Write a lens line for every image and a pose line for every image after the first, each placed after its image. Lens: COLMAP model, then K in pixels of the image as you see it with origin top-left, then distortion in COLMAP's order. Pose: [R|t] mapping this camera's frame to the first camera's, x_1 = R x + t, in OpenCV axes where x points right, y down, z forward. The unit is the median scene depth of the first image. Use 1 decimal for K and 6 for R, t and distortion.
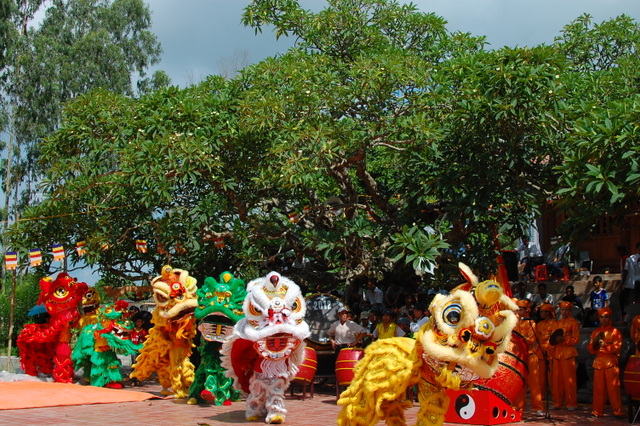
lens RADIAL K [[971.8, 0, 320.0], [0, 971.8, 213.0], [0, 0, 1]] dist [-0.172287, 0.136298]
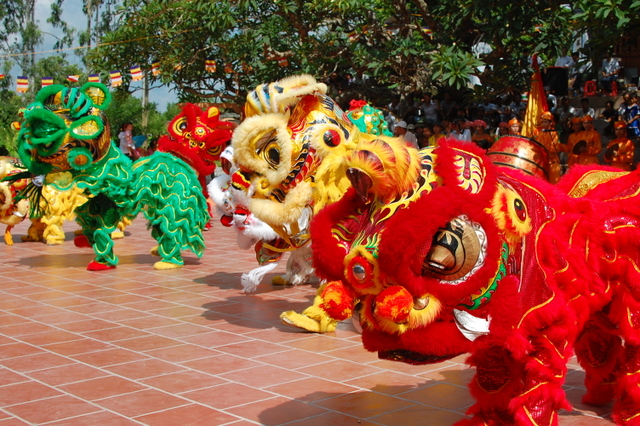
lens RADIAL K [[971.8, 0, 320.0], [0, 971.8, 213.0], [0, 0, 1]] dist [-0.172287, 0.136298]
pose [[0.996253, 0.001348, -0.086477, 0.030994], [0.015092, 0.981828, 0.189173, -0.007152], [0.085161, -0.189770, 0.978128, -0.083483]]
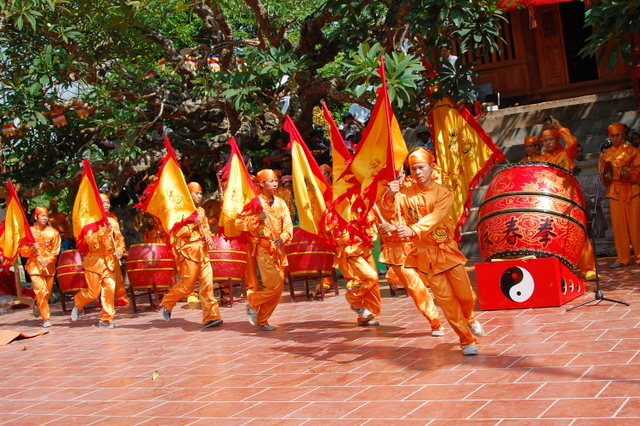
lens RADIAL K [[971.8, 0, 320.0], [0, 971.8, 213.0], [0, 0, 1]] dist [-0.172287, 0.136298]
pose [[0.967629, -0.135754, 0.212755, -0.078761], [0.108592, 0.984935, 0.134576, 0.025949], [-0.227819, -0.107116, 0.967794, 0.227006]]
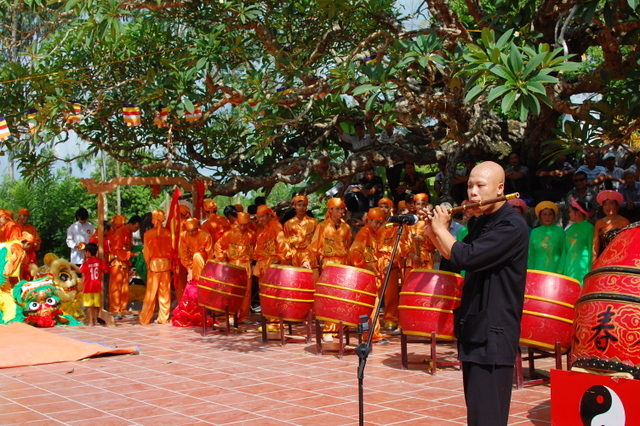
lens RADIAL K [[971.8, 0, 320.0], [0, 971.8, 213.0], [0, 0, 1]] dist [-0.172287, 0.136298]
pose [[0.980520, -0.027939, -0.194421, 0.069354], [0.048297, 0.993736, 0.100774, 0.038145], [0.190387, -0.108201, 0.975728, 0.350630]]
